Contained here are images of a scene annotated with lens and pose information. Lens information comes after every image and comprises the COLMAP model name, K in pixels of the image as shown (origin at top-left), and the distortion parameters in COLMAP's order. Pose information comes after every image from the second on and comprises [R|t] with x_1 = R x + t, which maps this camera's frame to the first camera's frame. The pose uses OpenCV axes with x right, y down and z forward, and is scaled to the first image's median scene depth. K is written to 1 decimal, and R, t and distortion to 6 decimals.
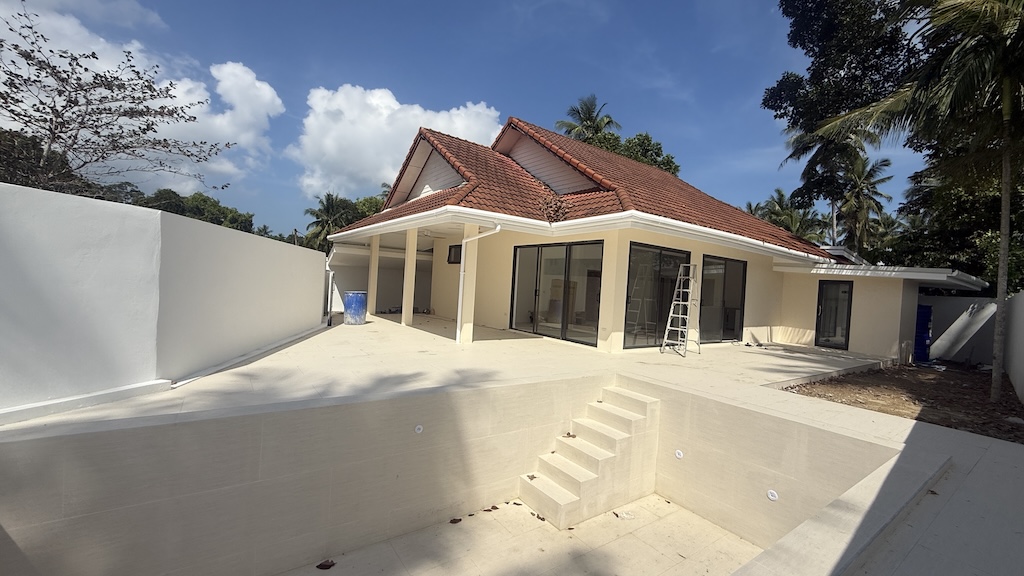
lens RADIAL K [[407.8, 0, 512.0], [0, 407.8, 288.0], [0, 0, 1]] dist [0.003448, 0.000314]
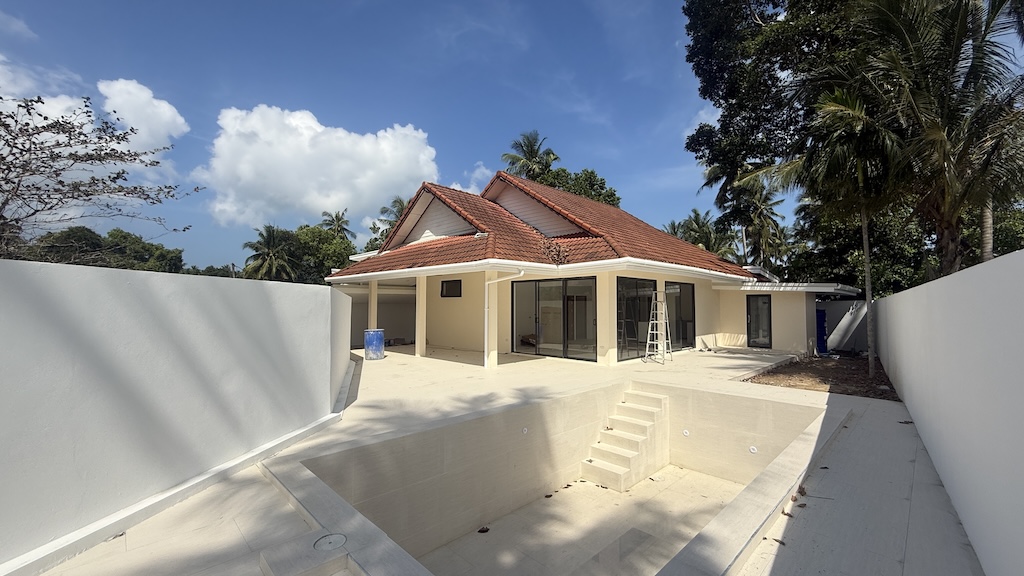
lens RADIAL K [[408.6, 0, 512.0], [0, 408.6, 288.0], [0, 0, 1]] dist [0.009835, 0.000109]
pose [[0.986123, -0.054002, 0.156989, -0.167929], [0.061153, 0.997283, -0.041076, -0.032708], [-0.154344, 0.050107, 0.986746, -0.148818]]
